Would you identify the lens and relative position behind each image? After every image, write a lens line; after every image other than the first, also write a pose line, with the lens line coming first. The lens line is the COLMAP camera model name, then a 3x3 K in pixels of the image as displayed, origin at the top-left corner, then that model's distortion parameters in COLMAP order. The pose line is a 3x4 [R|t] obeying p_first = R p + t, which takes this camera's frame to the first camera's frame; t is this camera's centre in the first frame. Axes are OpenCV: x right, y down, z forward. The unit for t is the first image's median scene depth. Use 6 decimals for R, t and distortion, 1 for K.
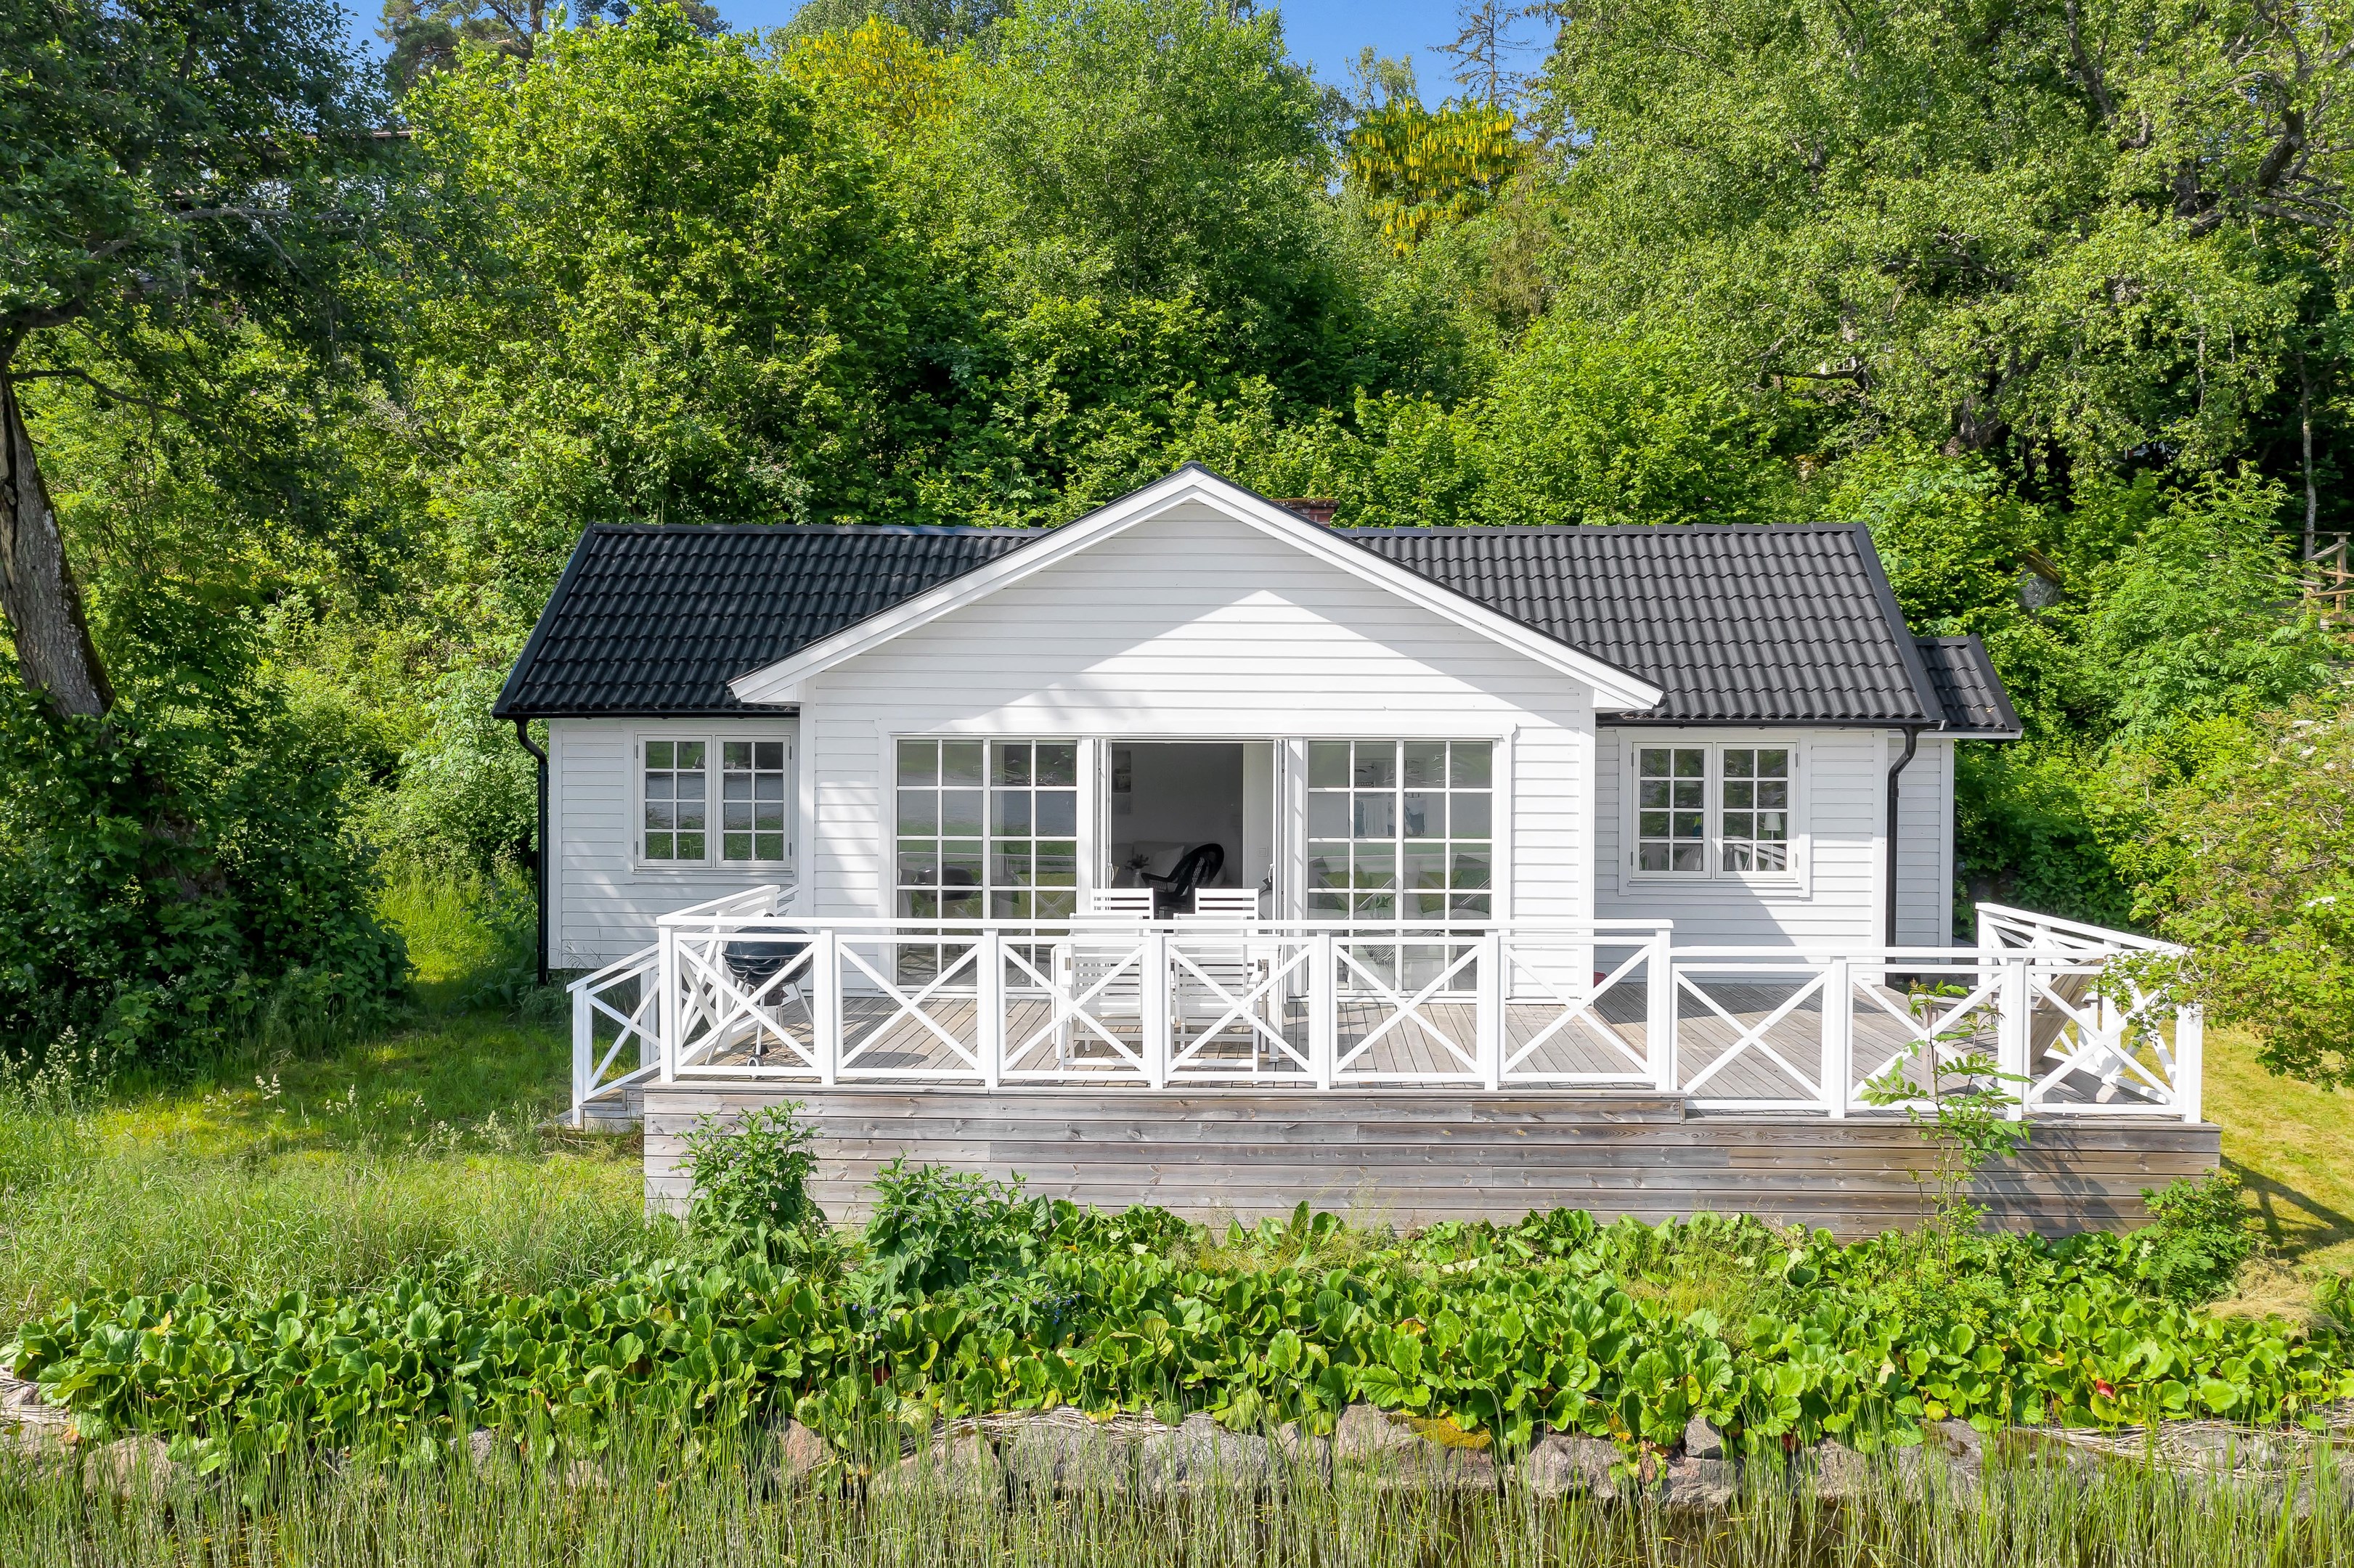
lens RADIAL K [[1882.4, 0, 1168.9], [0, 1882.4, 772.4], [0, 0, 1]] dist [0.002683, -0.002839]
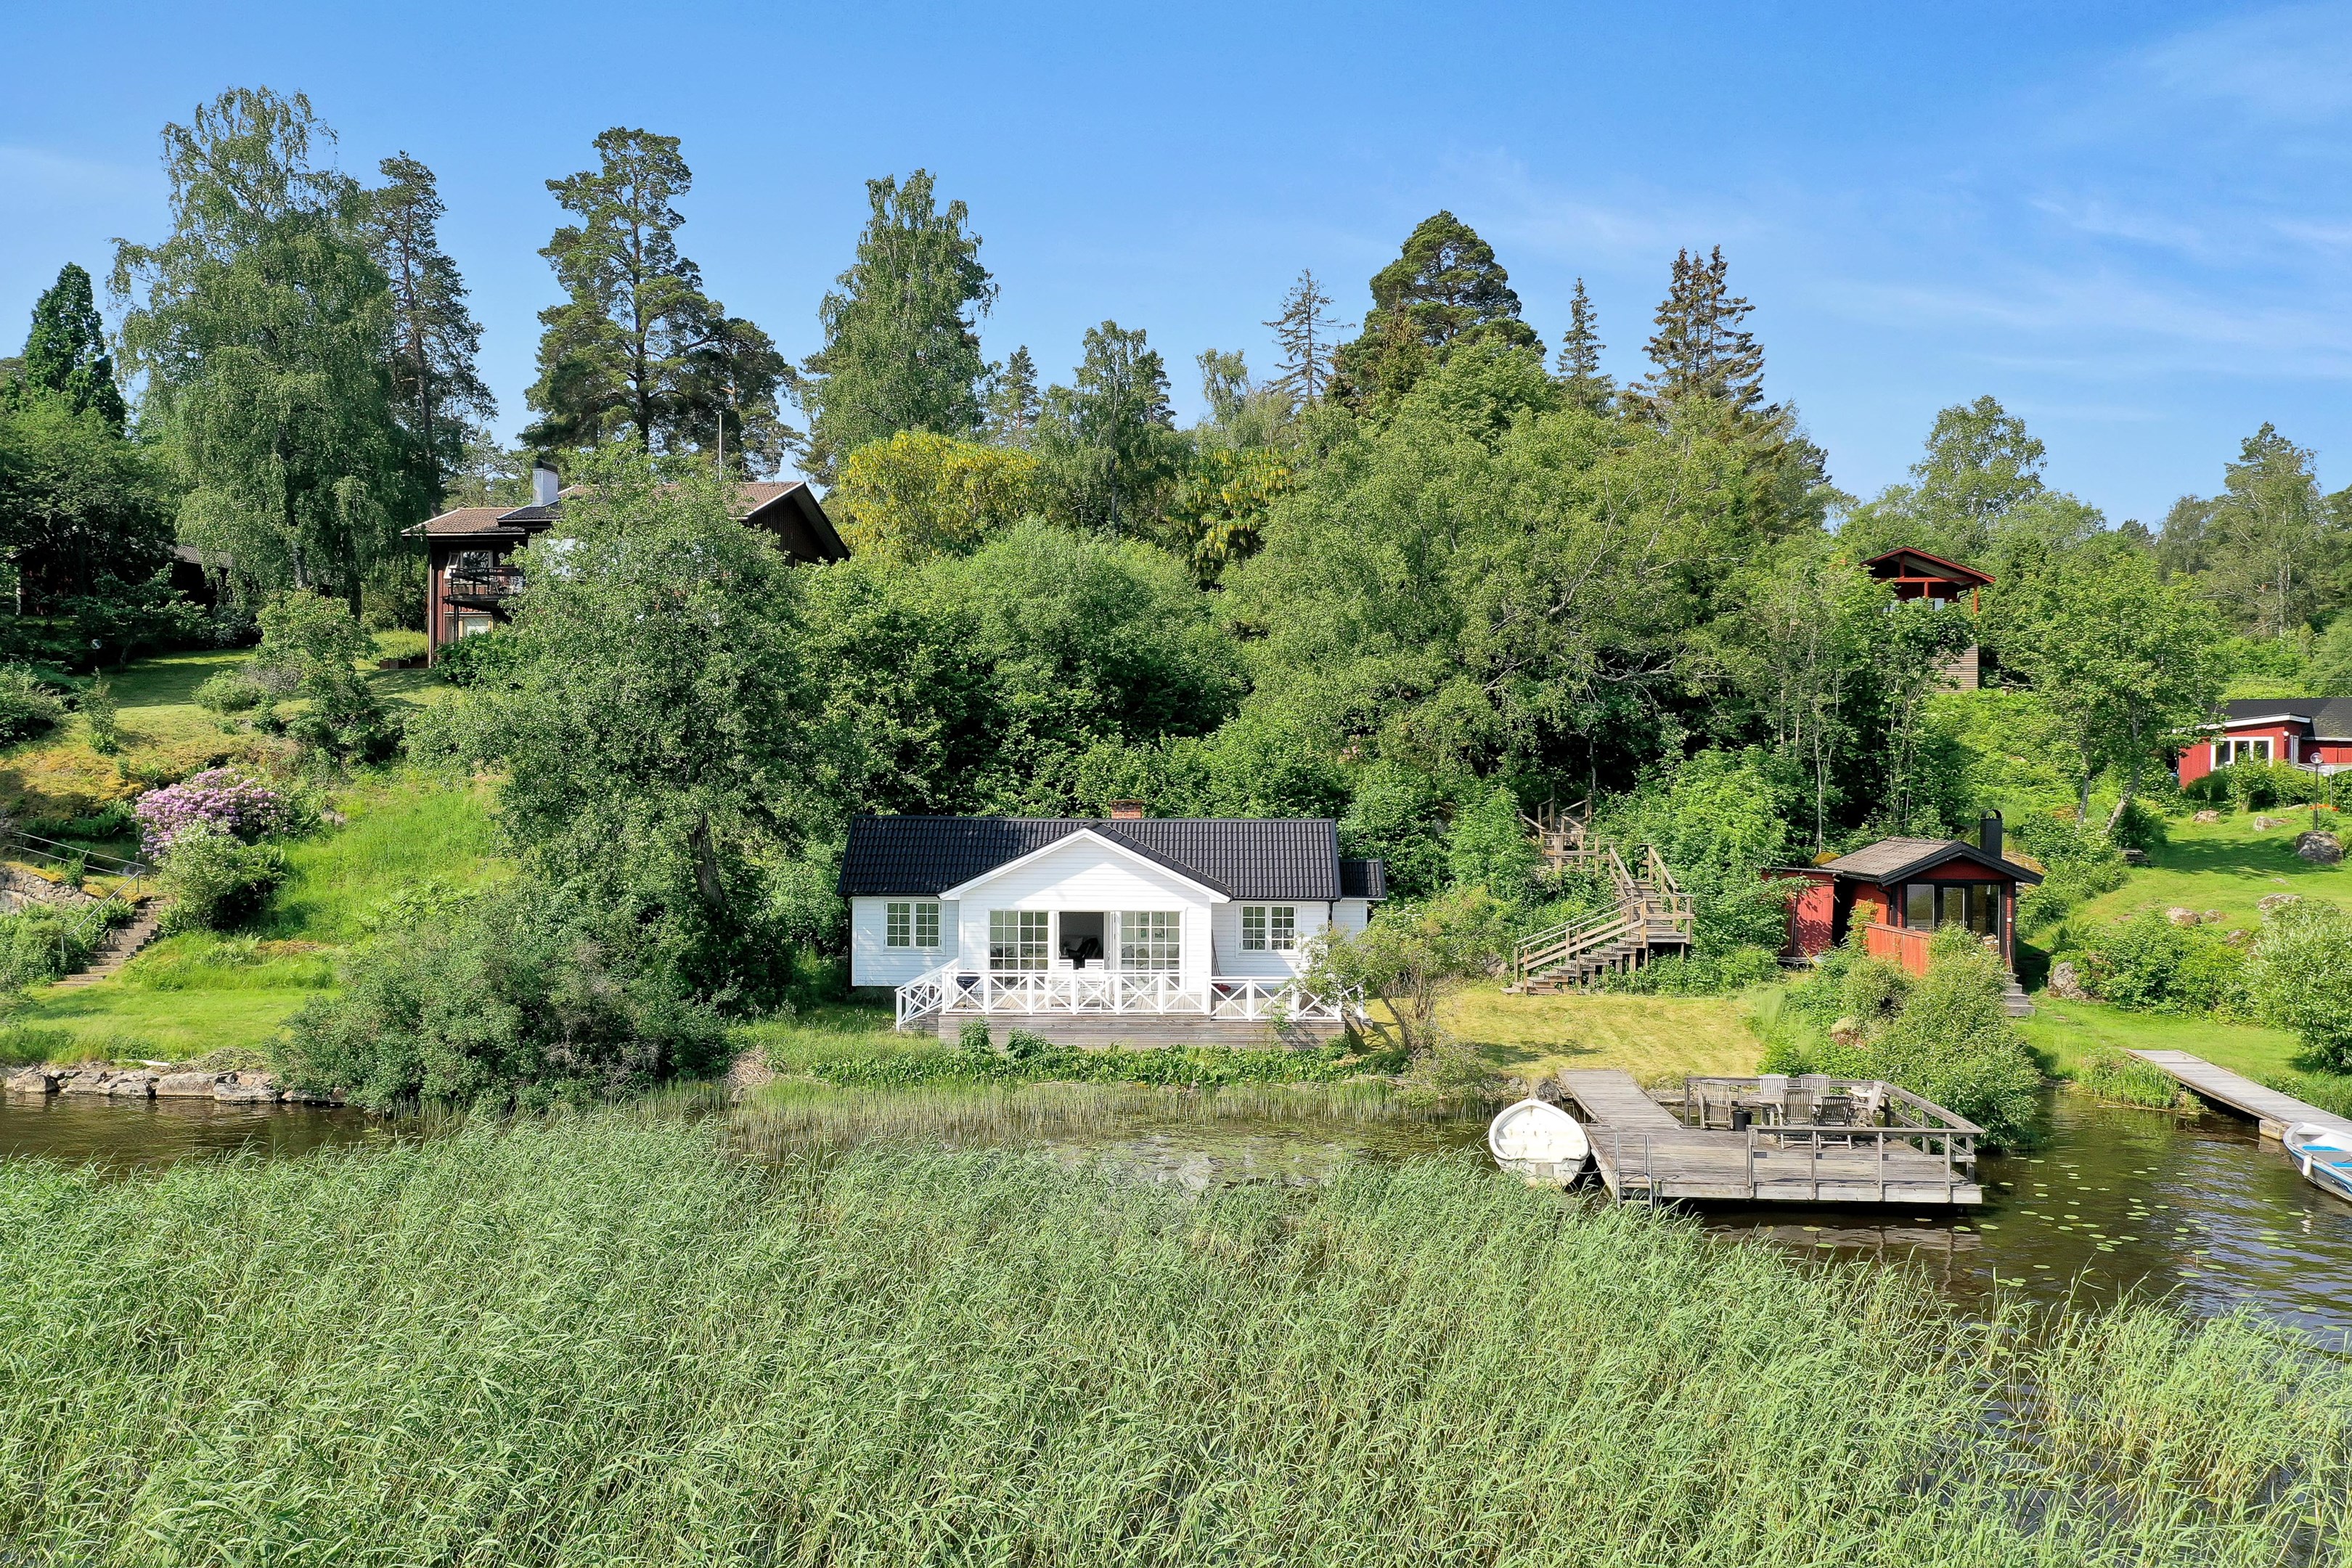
lens RADIAL K [[1881.0, 0, 1167.9], [0, 1881.0, 772.4], [0, 0, 1]] dist [0.002683, -0.002839]
pose [[0.998838, 0.001106, 0.048183, -0.001268], [-0.000386, 0.999888, -0.014940, -0.201392], [-0.048194, 0.014904, 0.998727, -2.139251]]
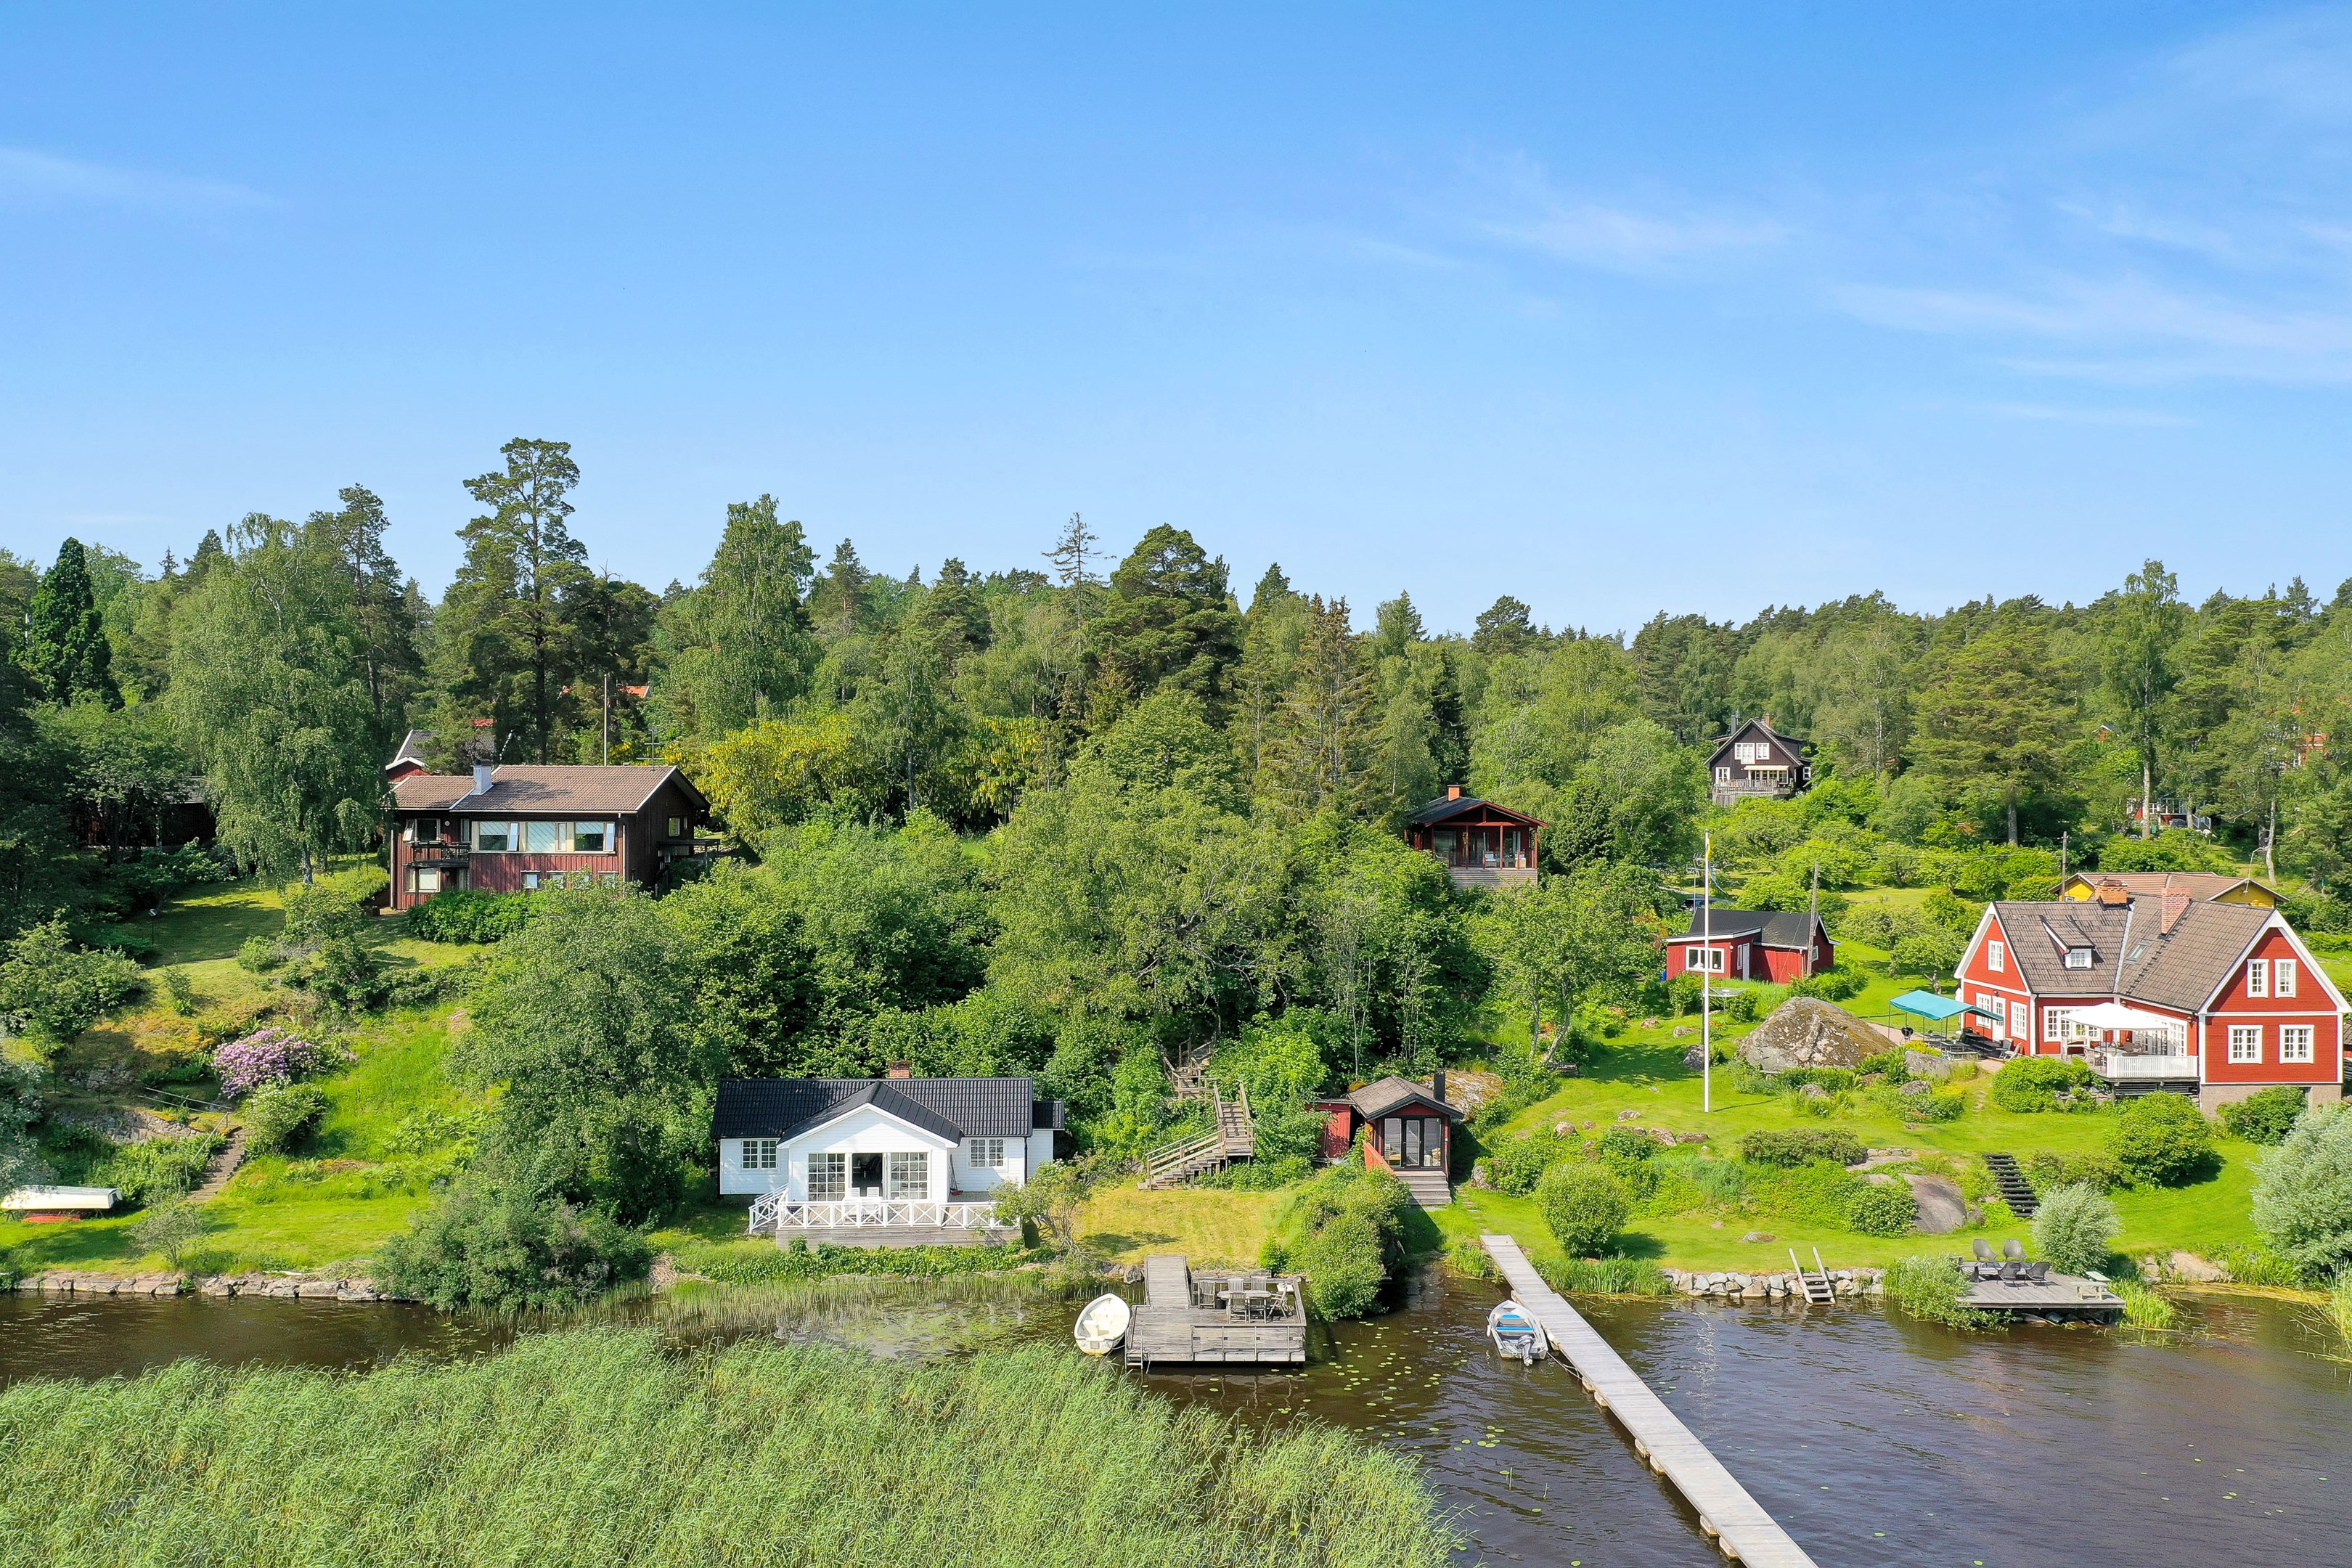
lens RADIAL K [[1881.0, 0, 1167.9], [0, 1881.0, 772.4], [0, 0, 1]] dist [0.002683, -0.002839]
pose [[0.991724, -0.001381, 0.128378, 0.162757], [0.002494, 0.999961, -0.008504, -0.990628], [-0.128361, 0.008754, 0.991689, -4.110184]]
